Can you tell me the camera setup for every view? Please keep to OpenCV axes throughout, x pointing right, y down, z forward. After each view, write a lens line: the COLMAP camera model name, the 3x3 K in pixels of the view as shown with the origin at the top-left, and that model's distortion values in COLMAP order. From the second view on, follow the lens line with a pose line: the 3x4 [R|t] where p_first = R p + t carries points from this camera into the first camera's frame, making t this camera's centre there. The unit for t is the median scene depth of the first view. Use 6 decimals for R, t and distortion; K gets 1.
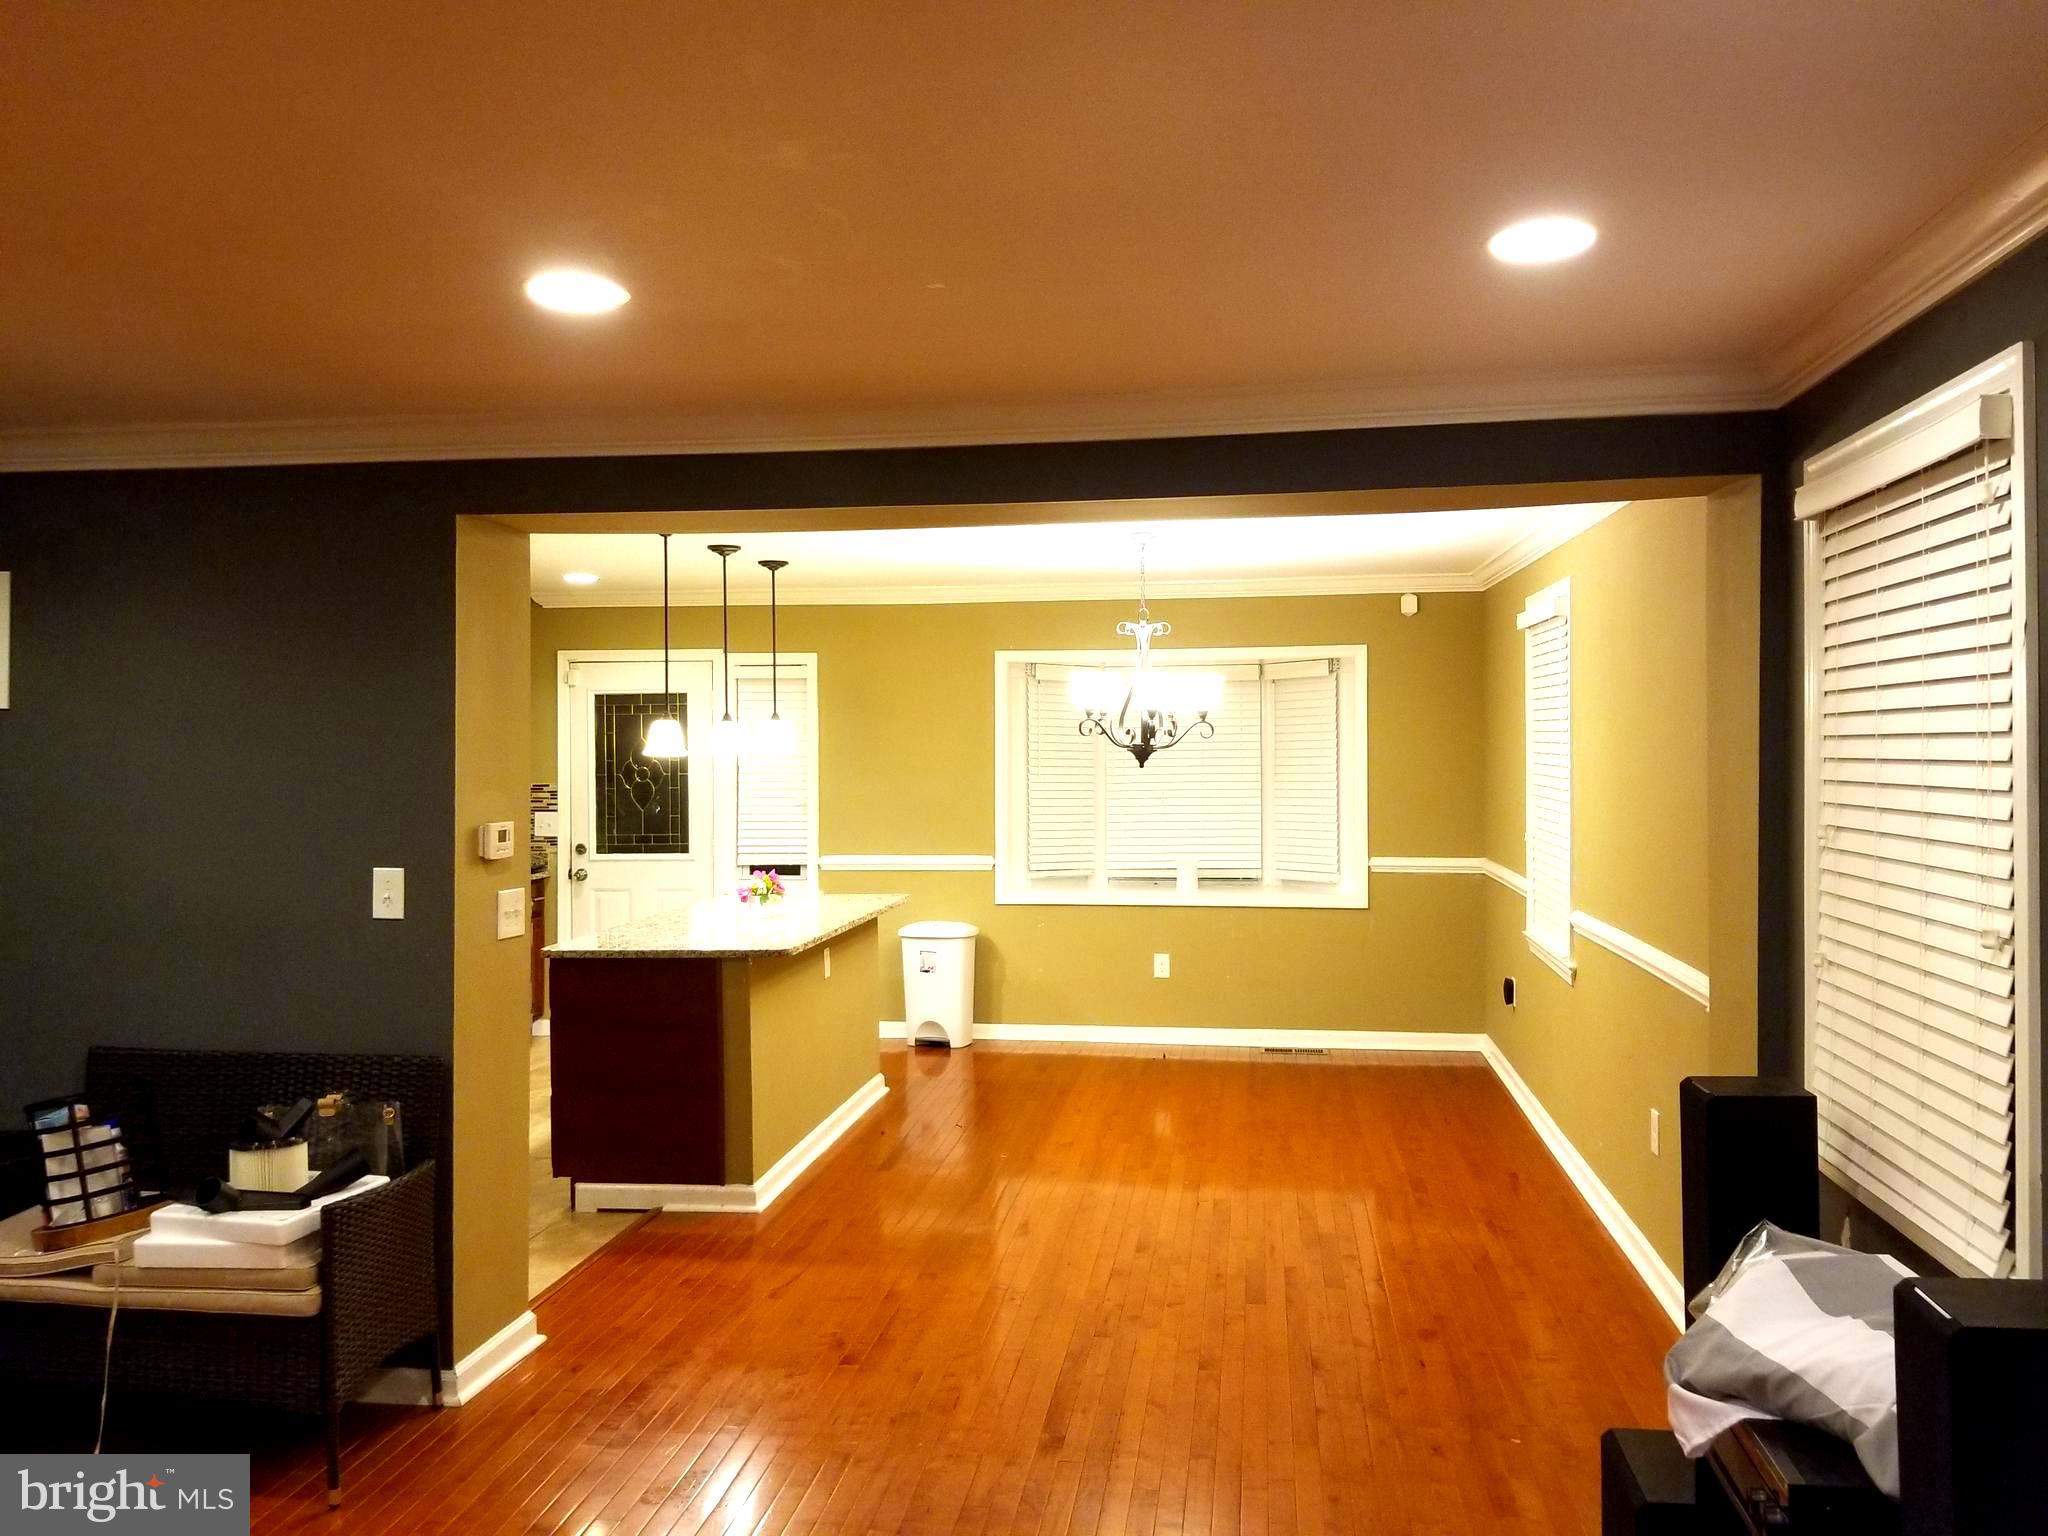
lens RADIAL K [[1586.8, 0, 1031.9], [0, 1586.8, 721.8], [0, 0, 1]] dist [0.010497, -0.112056]
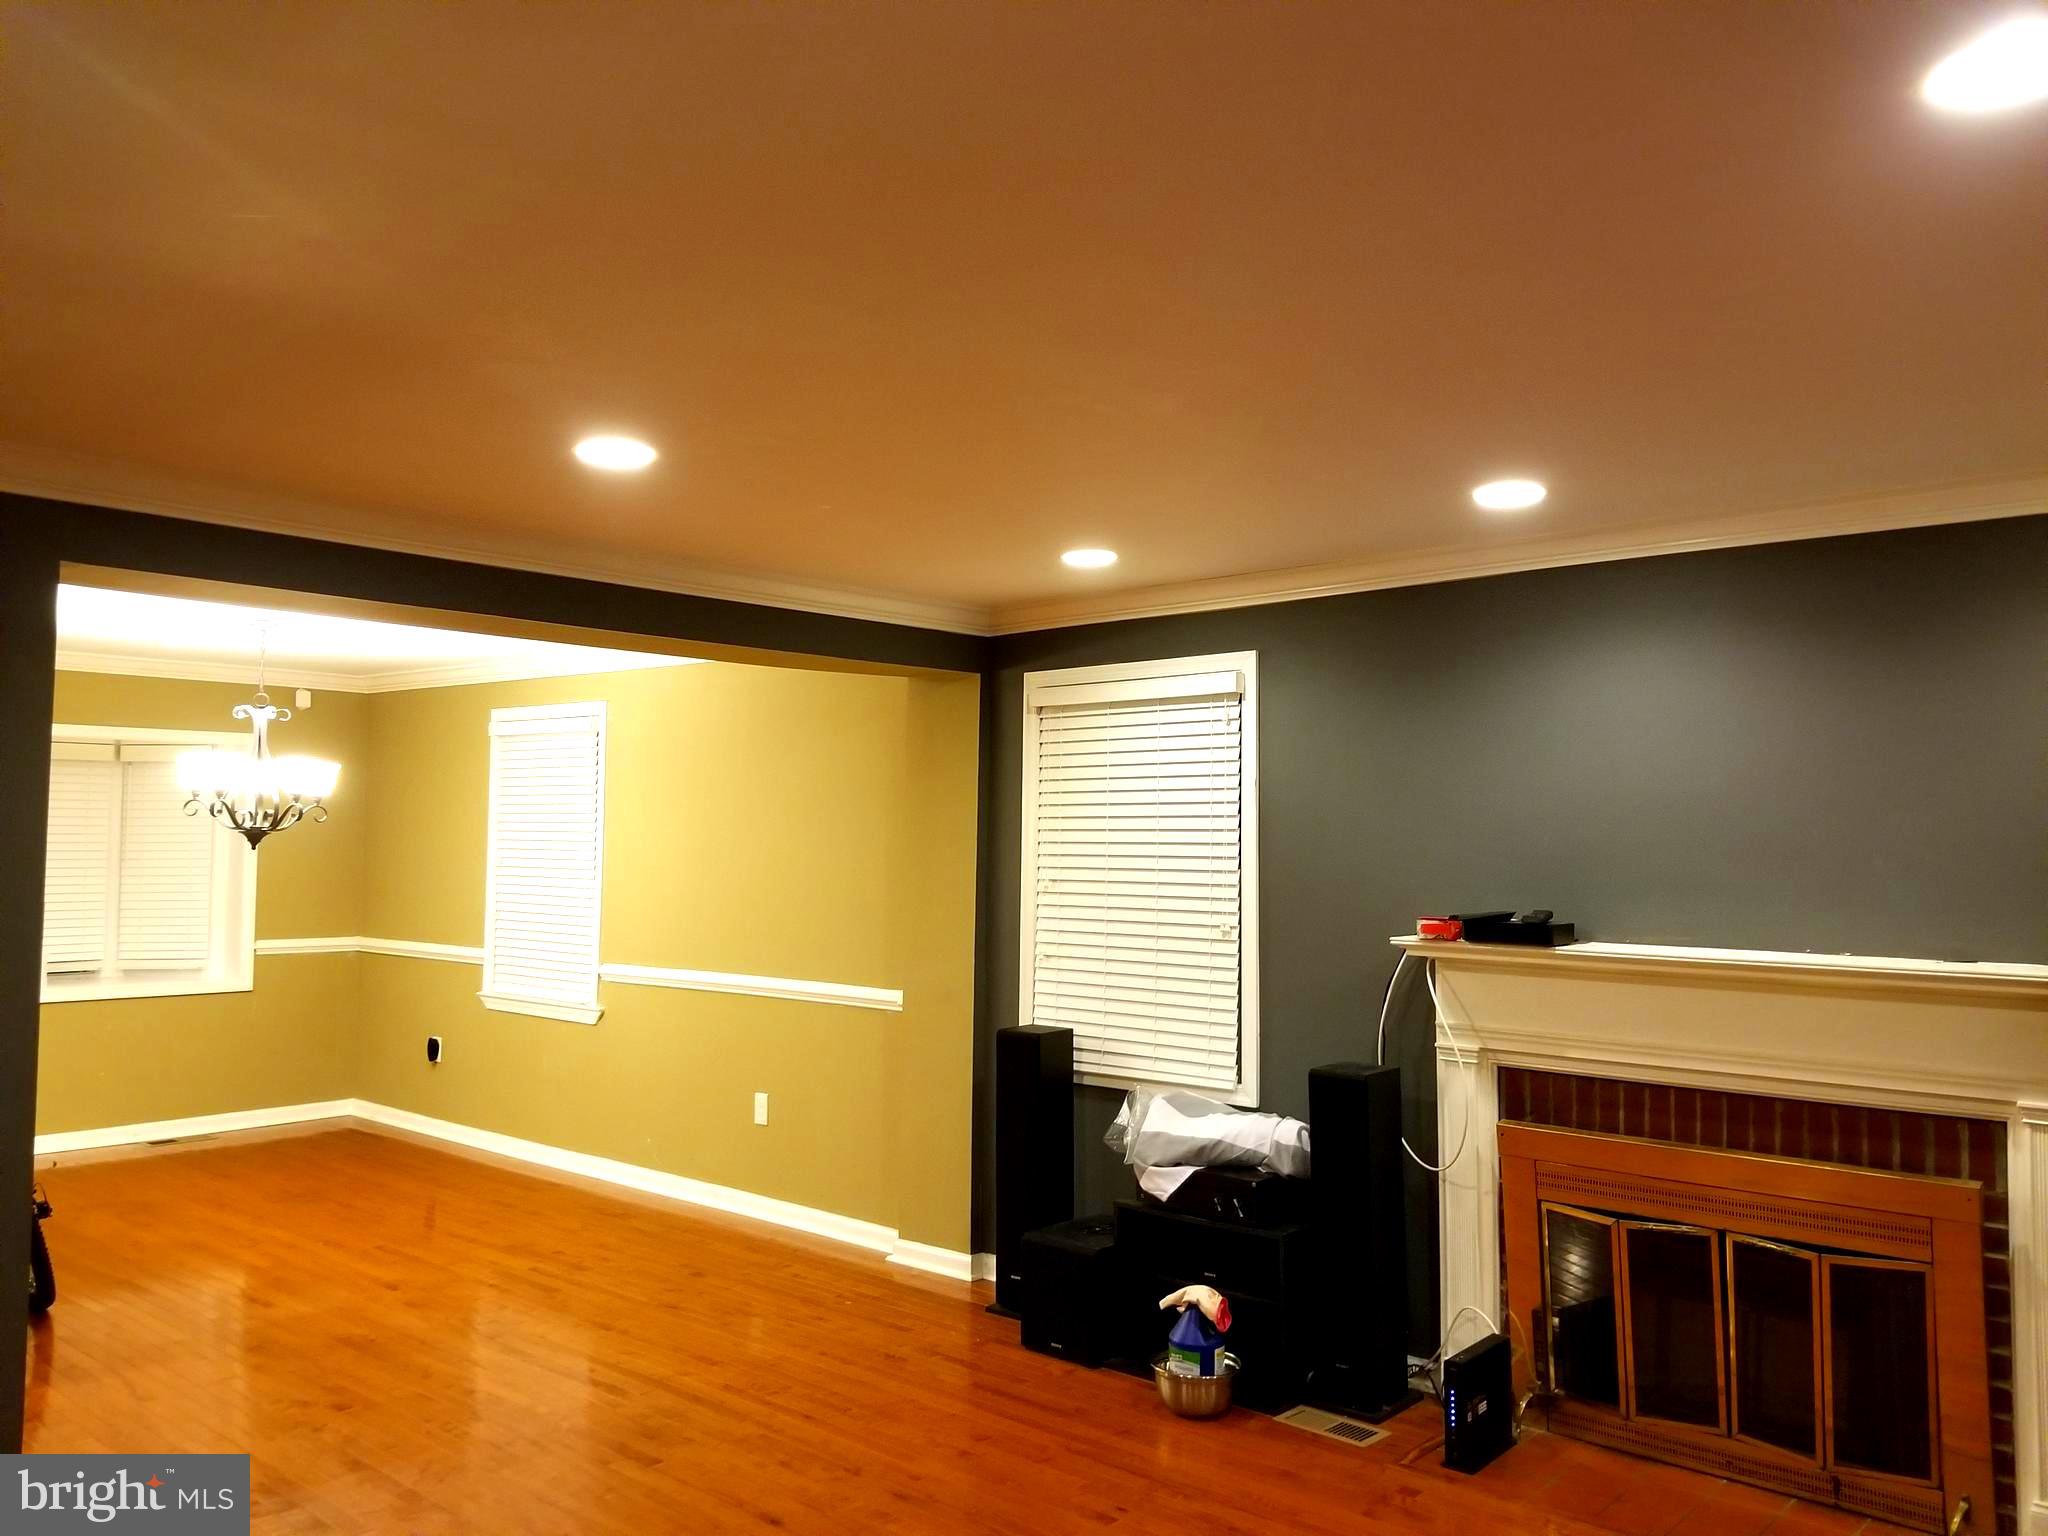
lens RADIAL K [[1564.9, 0, 1027.6], [0, 1564.9, 751.1], [0, 0, 1]] dist [0.047822, -0.104762]
pose [[0.539538, 0.059704, 0.839842, -0.373813], [-0.023989, 0.998168, -0.055548, 0.007125], [-0.841620, 0.009823, 0.539981, 0.024326]]
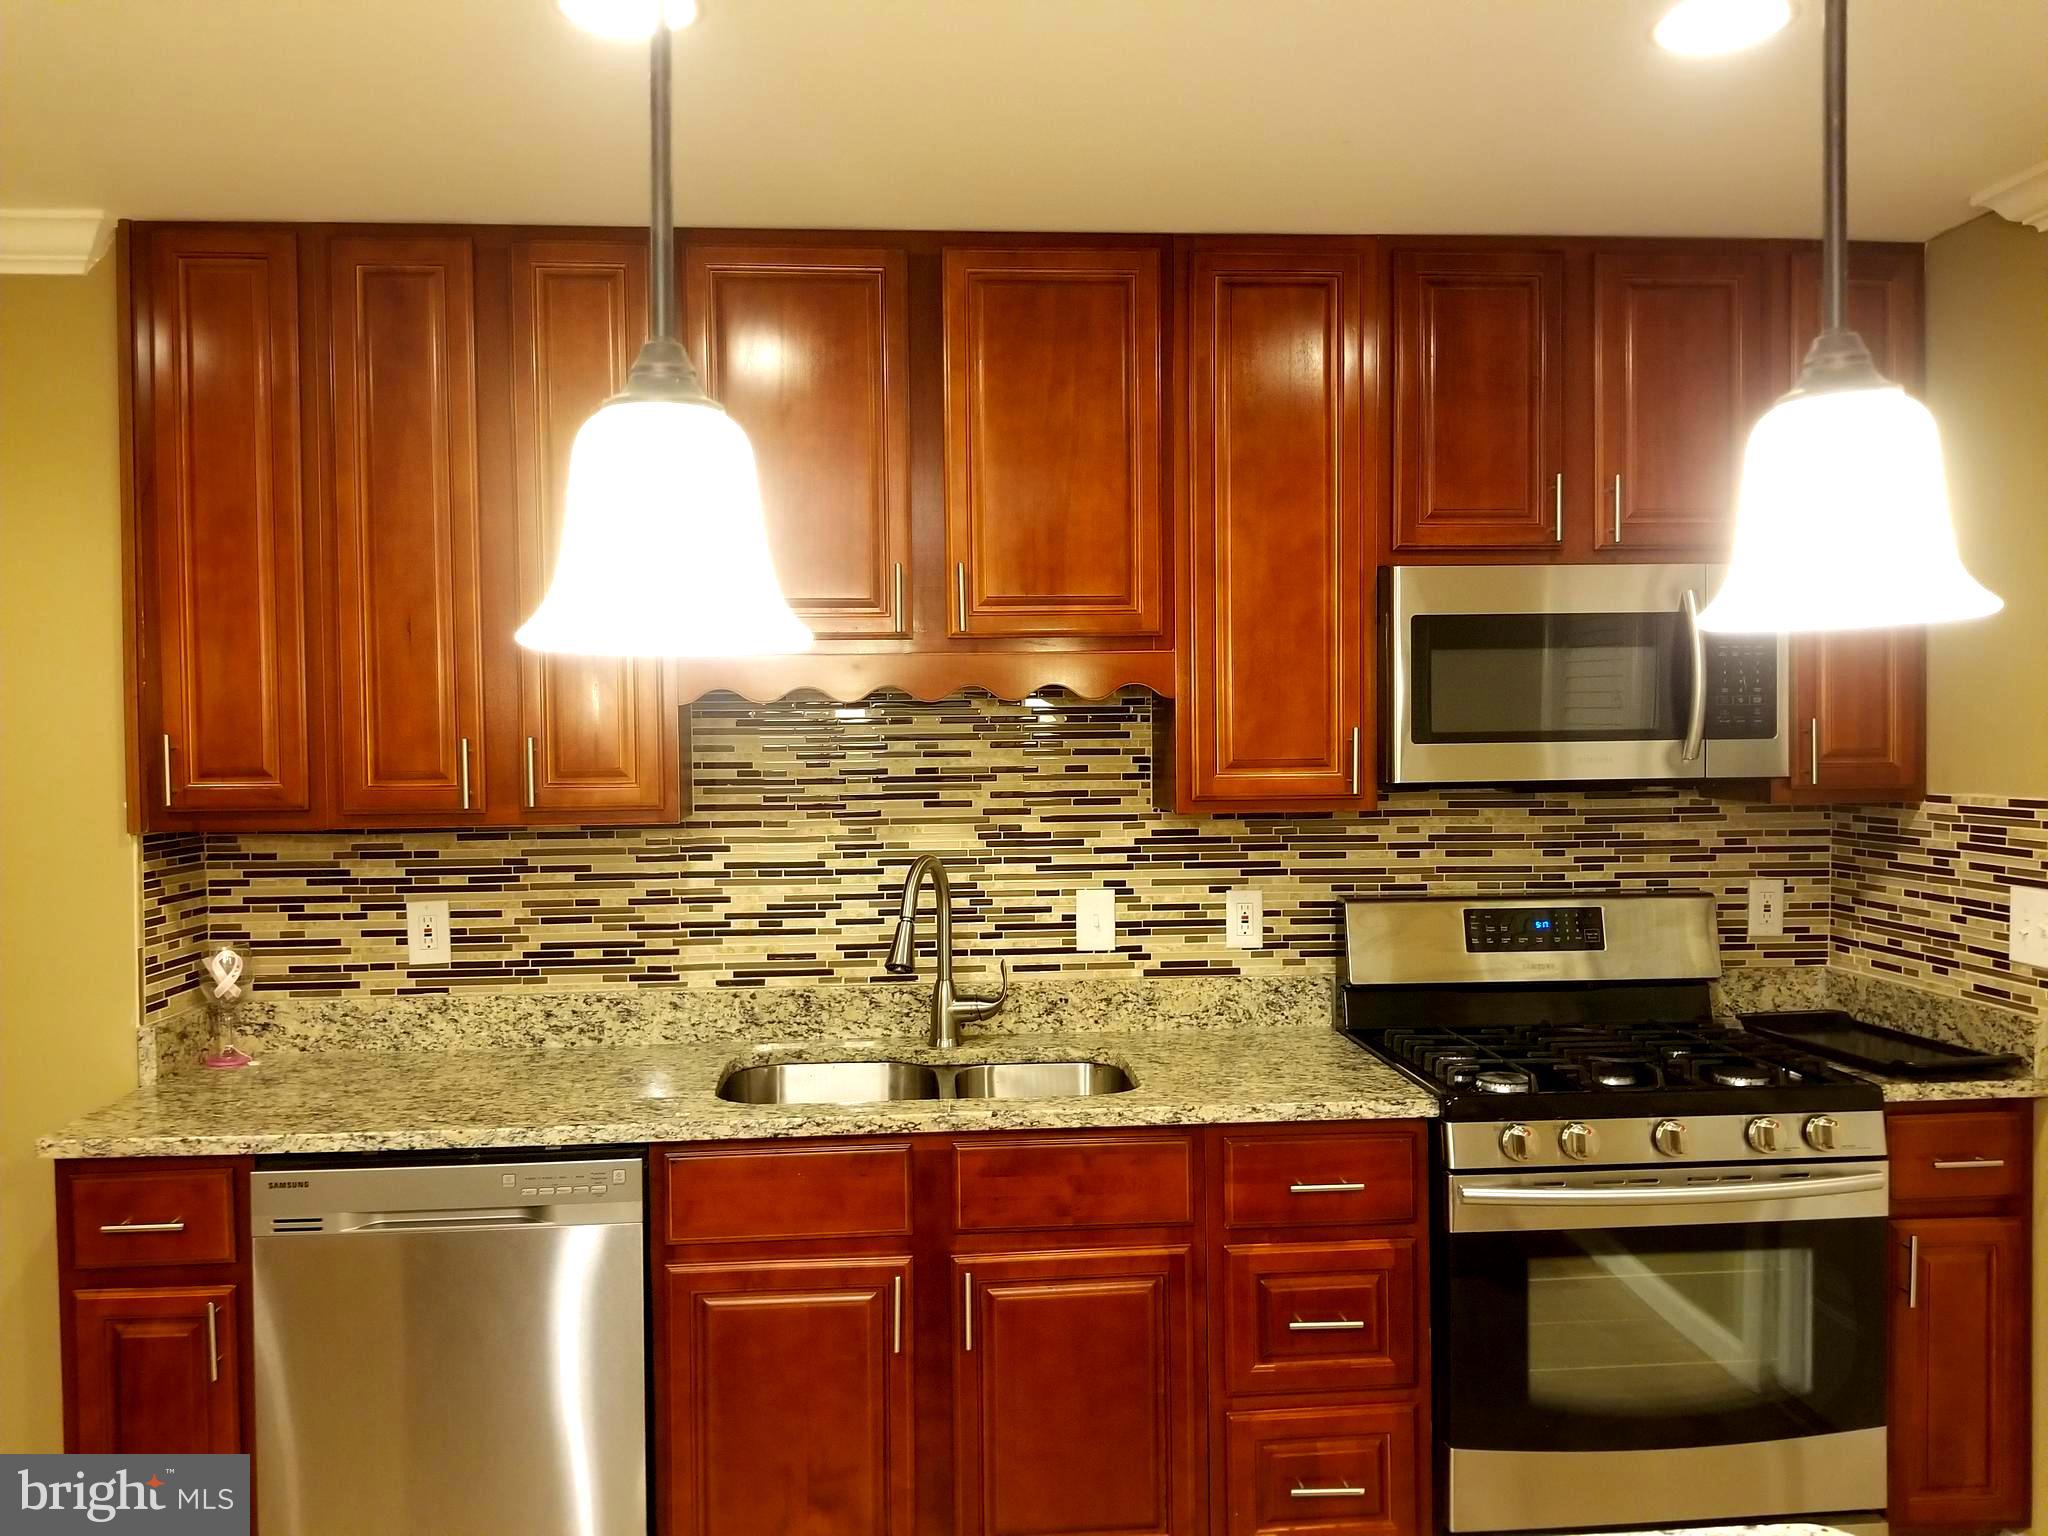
lens RADIAL K [[1586.2, 0, 1024.0], [0, 1586.2, 768.0], [0, 0, 1]] dist [0.066841, -0.109598]
pose [[0.210016, 0.029217, -0.977261, -0.043819], [0.019478, 0.999230, 0.034060, 0.019366], [0.977504, -0.026188, 0.209285, 0.775122]]
